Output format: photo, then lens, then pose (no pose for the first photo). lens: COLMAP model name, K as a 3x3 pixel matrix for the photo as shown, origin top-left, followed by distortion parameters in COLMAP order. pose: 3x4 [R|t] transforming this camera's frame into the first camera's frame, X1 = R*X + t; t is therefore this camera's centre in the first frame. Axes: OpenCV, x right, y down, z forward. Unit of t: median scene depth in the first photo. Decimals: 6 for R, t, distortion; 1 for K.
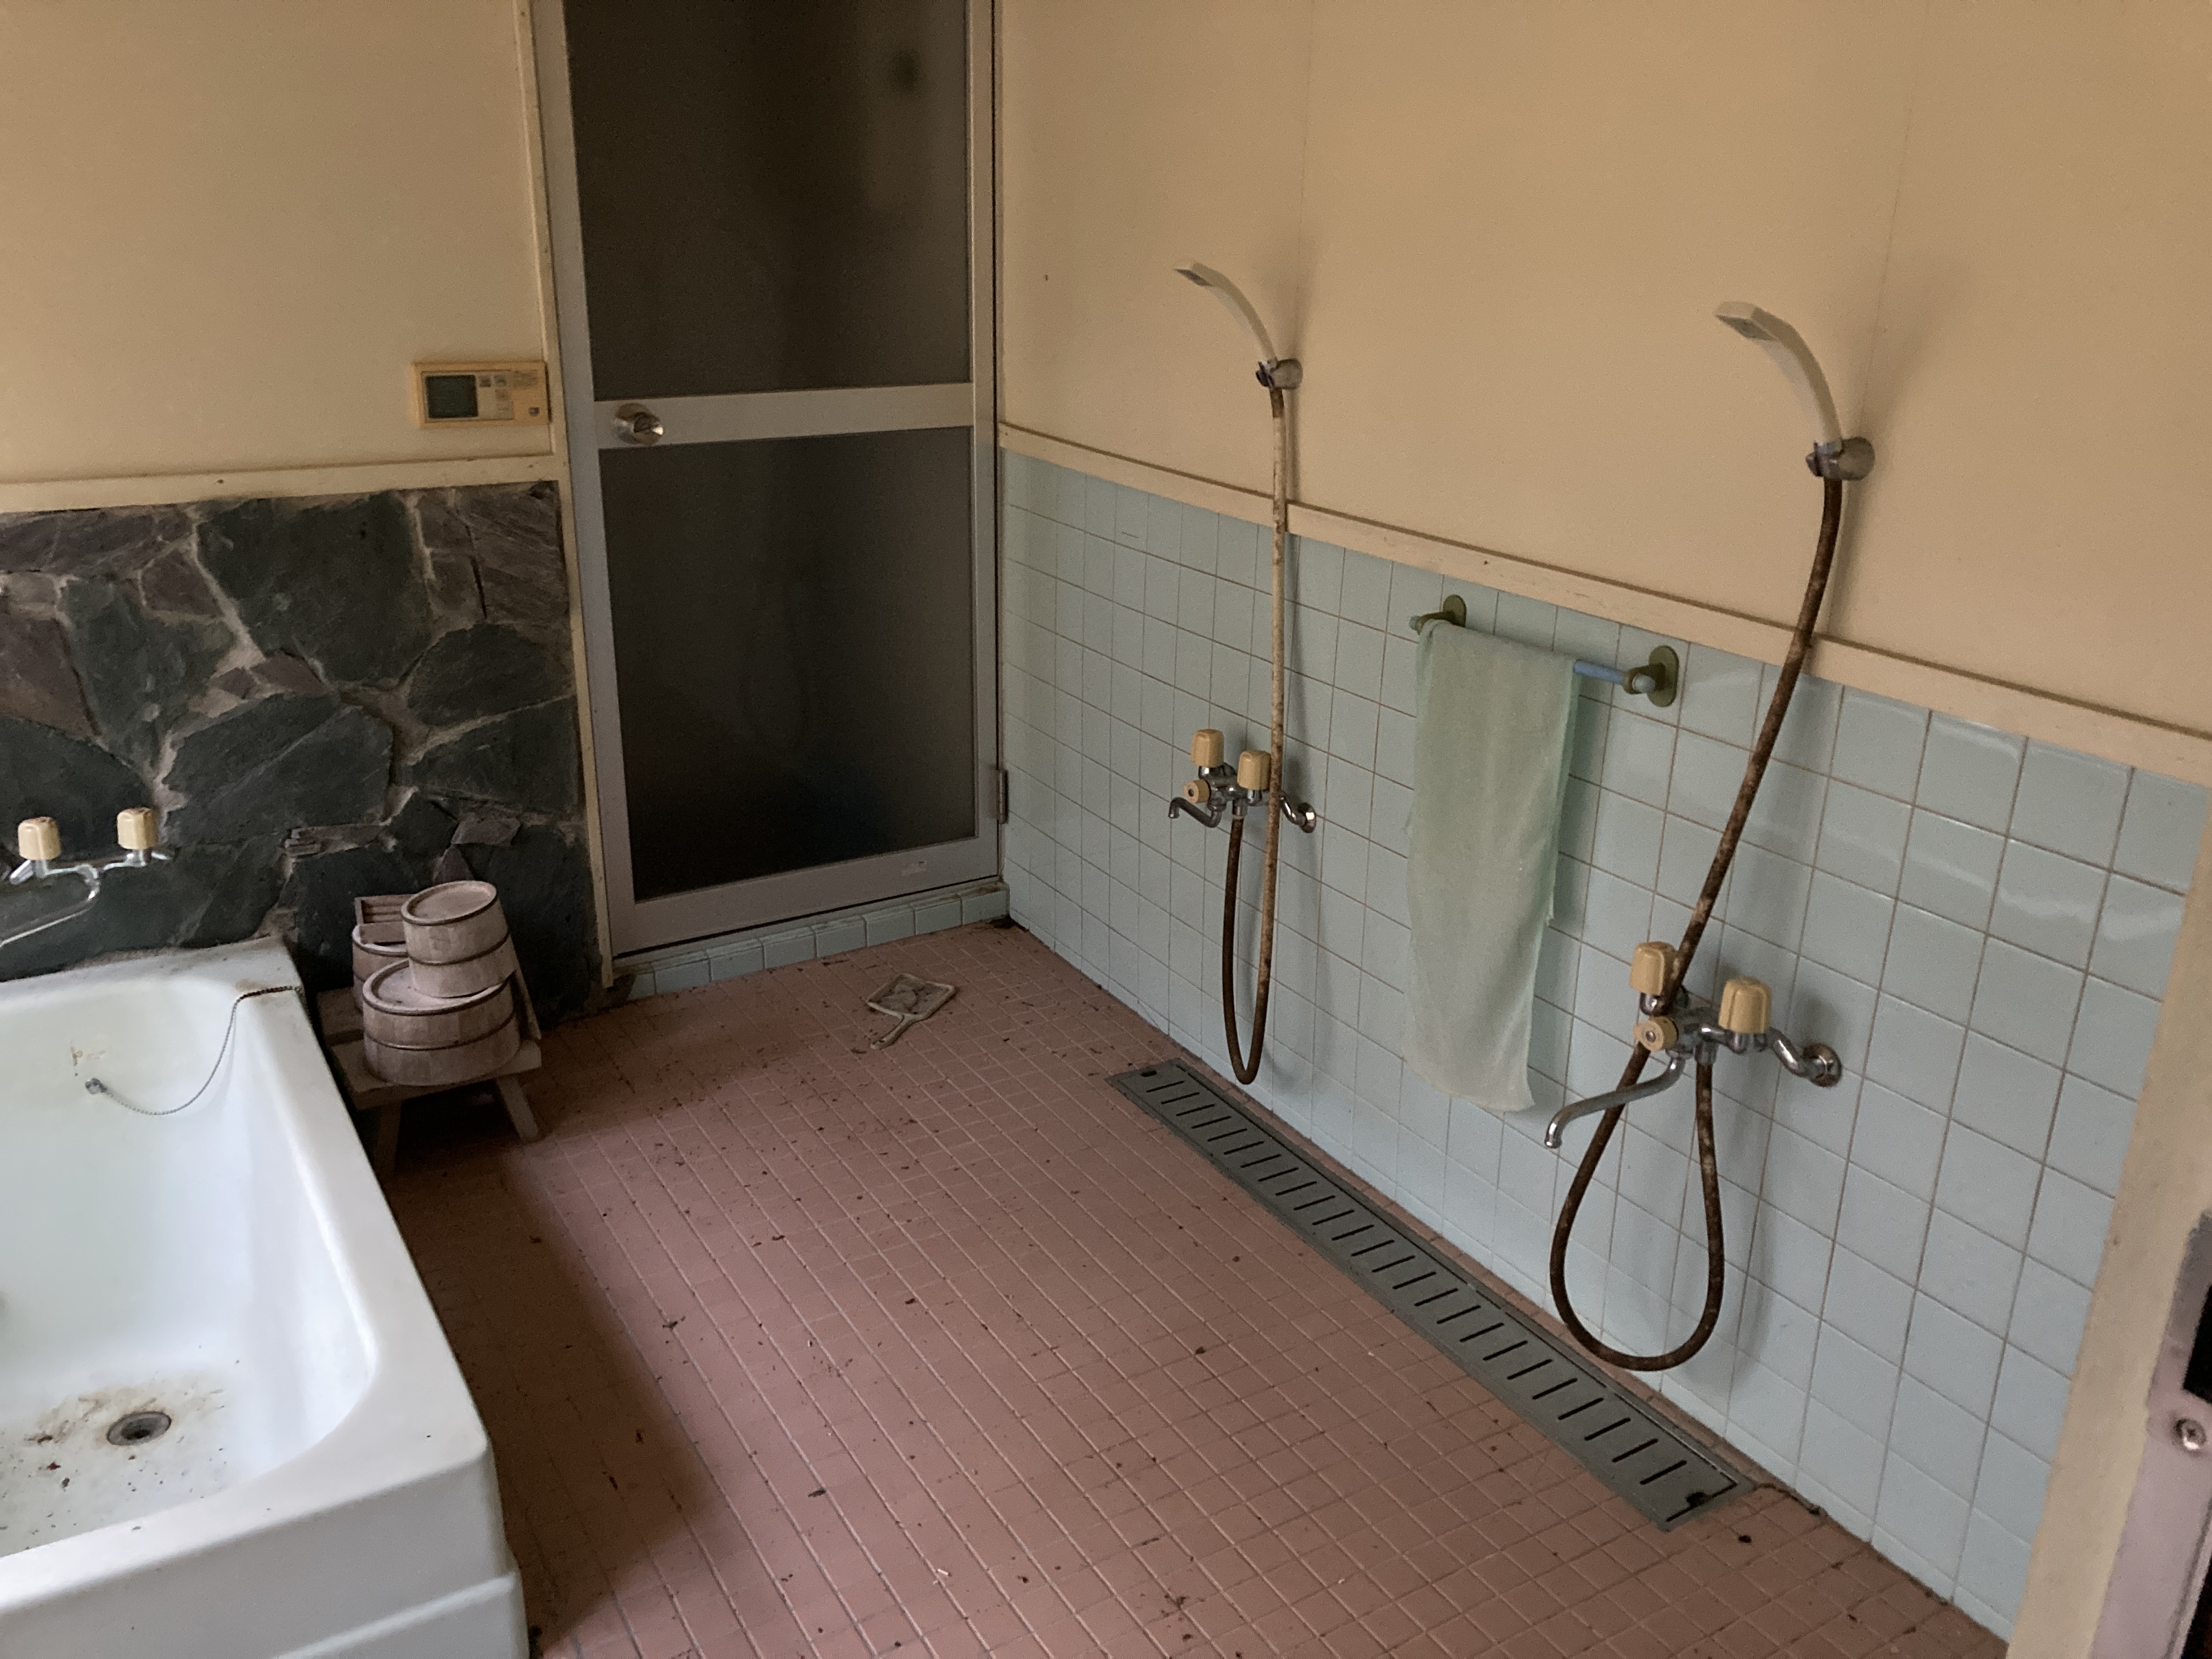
lens RADIAL K [[1797.6, 0, 1112.2], [0, 1797.6, 814.8], [0, 0, 1]] dist [0.000359, 0.002630]
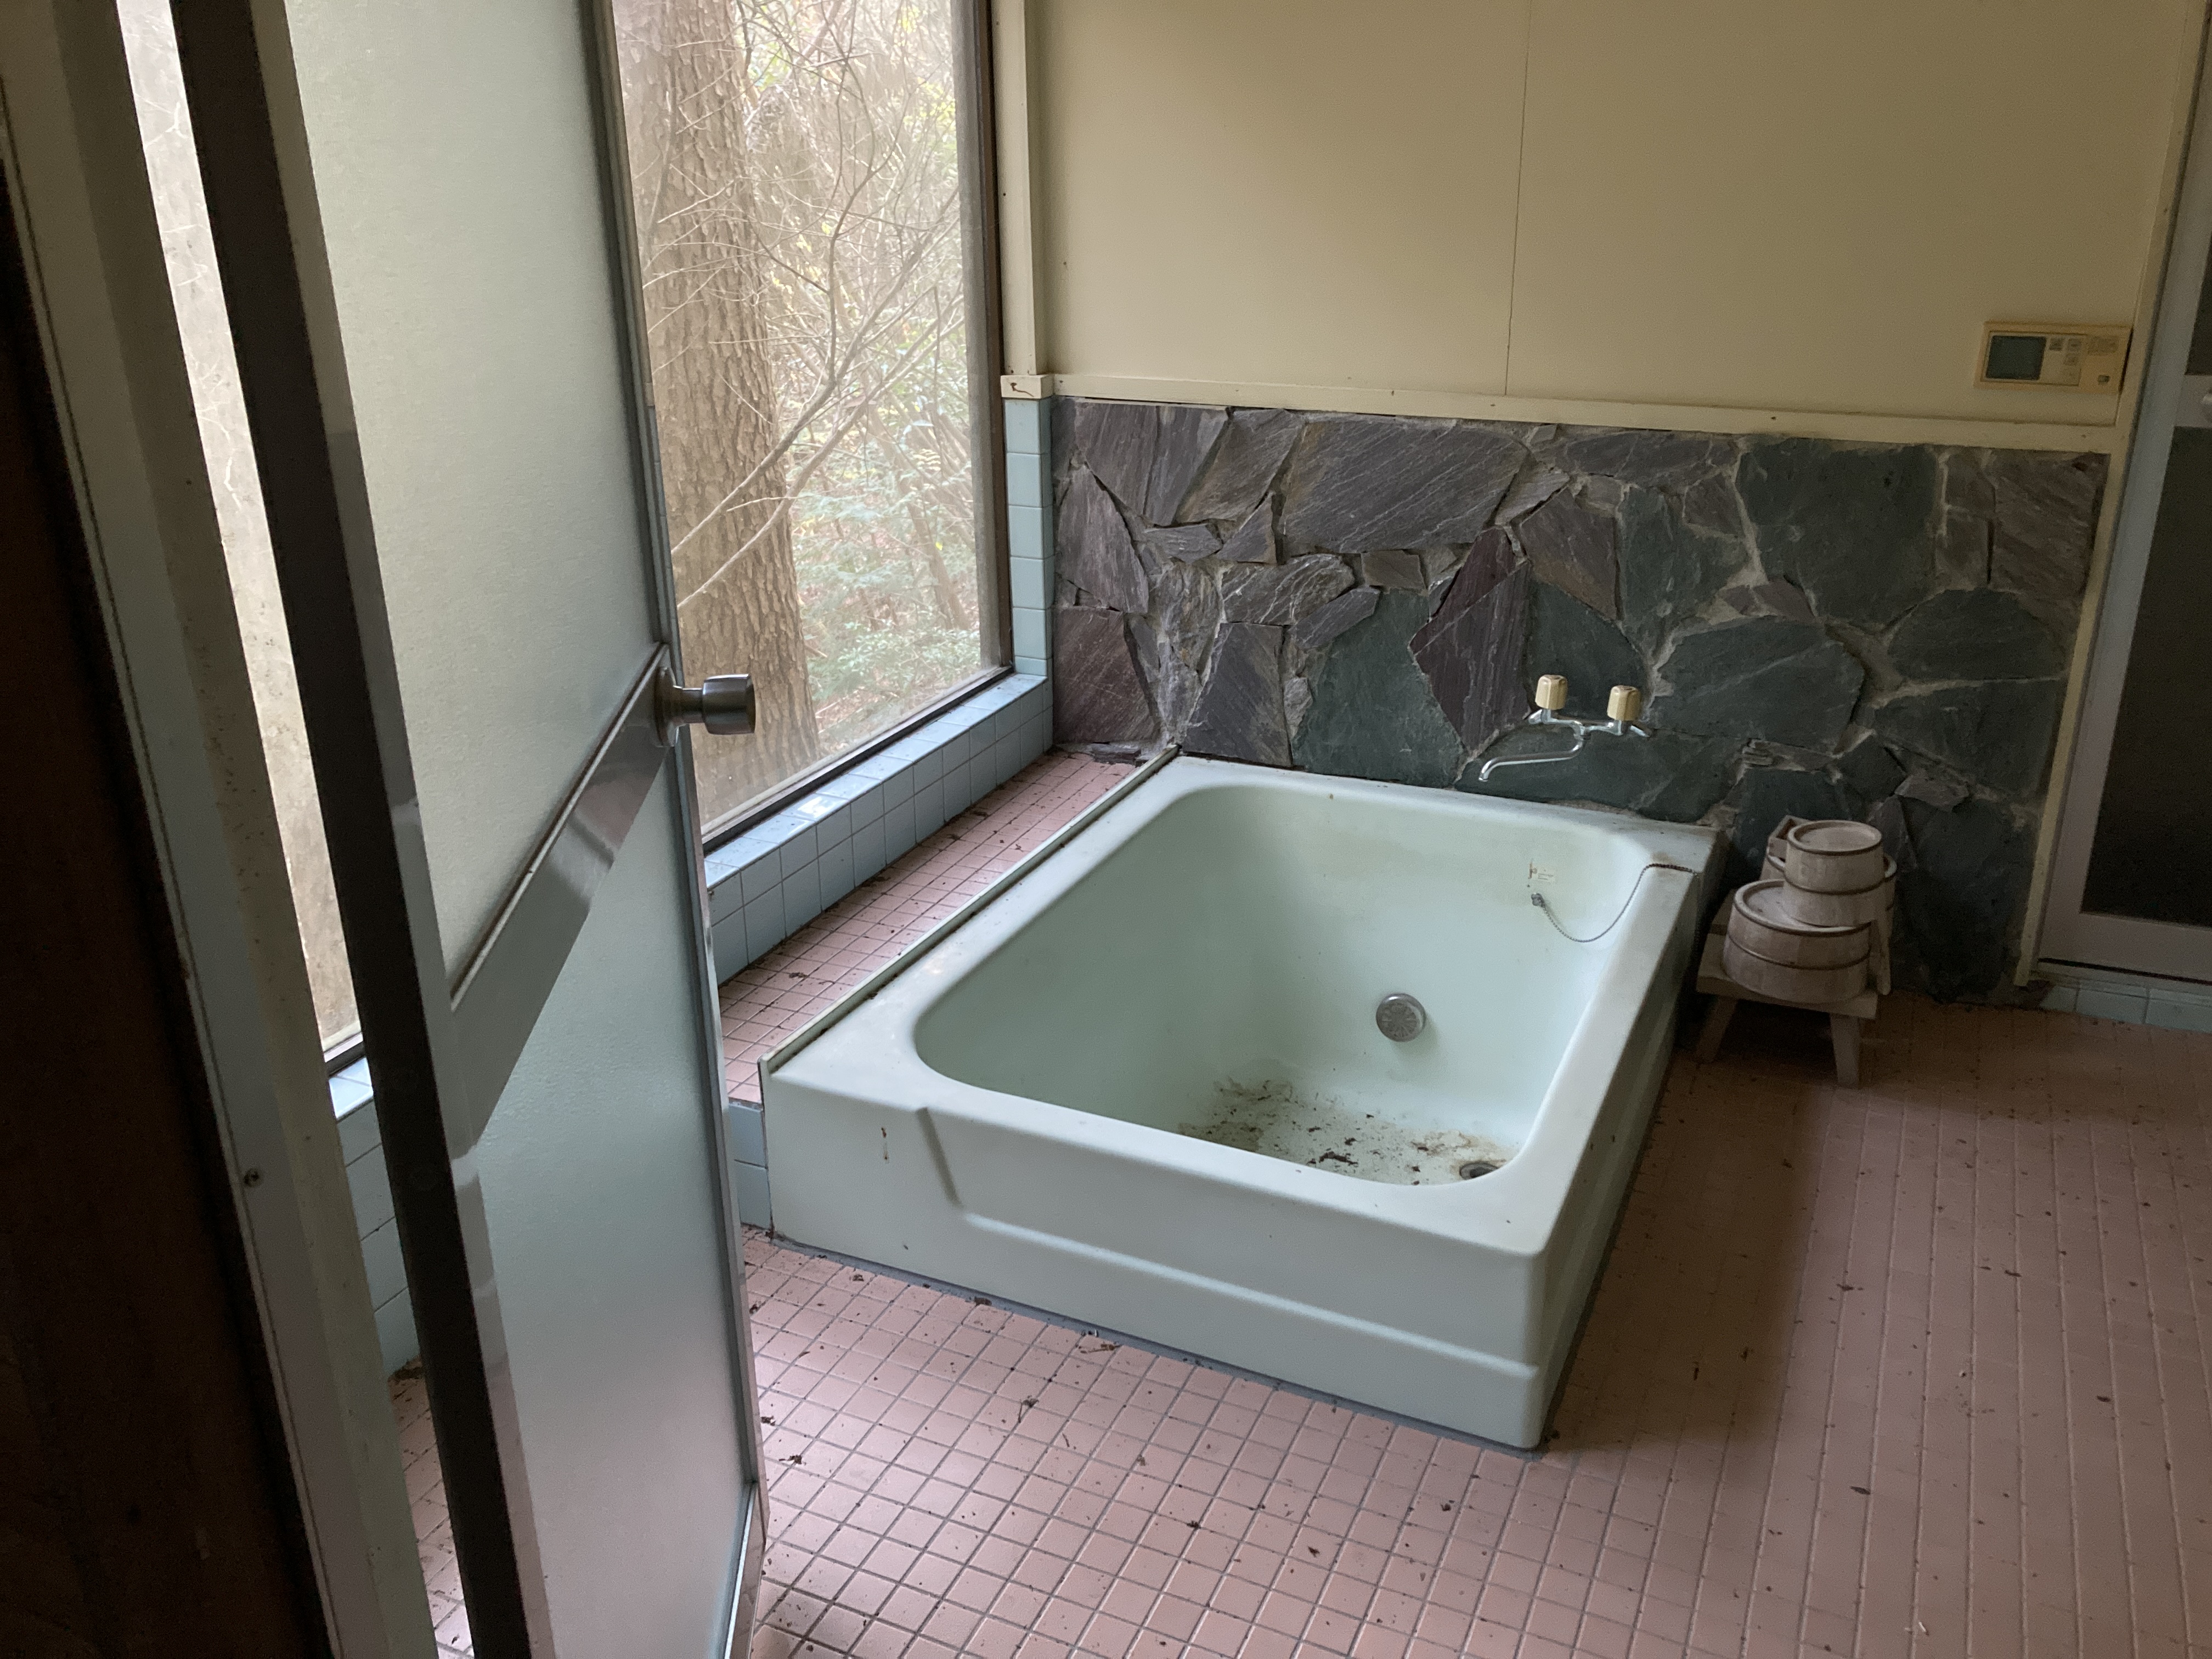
lens RADIAL K [[1780.9, 0, 1106.0], [0, 1780.9, 829.5], [0, 0, 1]] dist [0.007103, 0.001554]
pose [[0.552382, 0.279017, -0.785508, 0.202906], [-0.256333, 0.953515, 0.158437, -0.010895], [0.793200, 0.113834, 0.598226, 0.038474]]
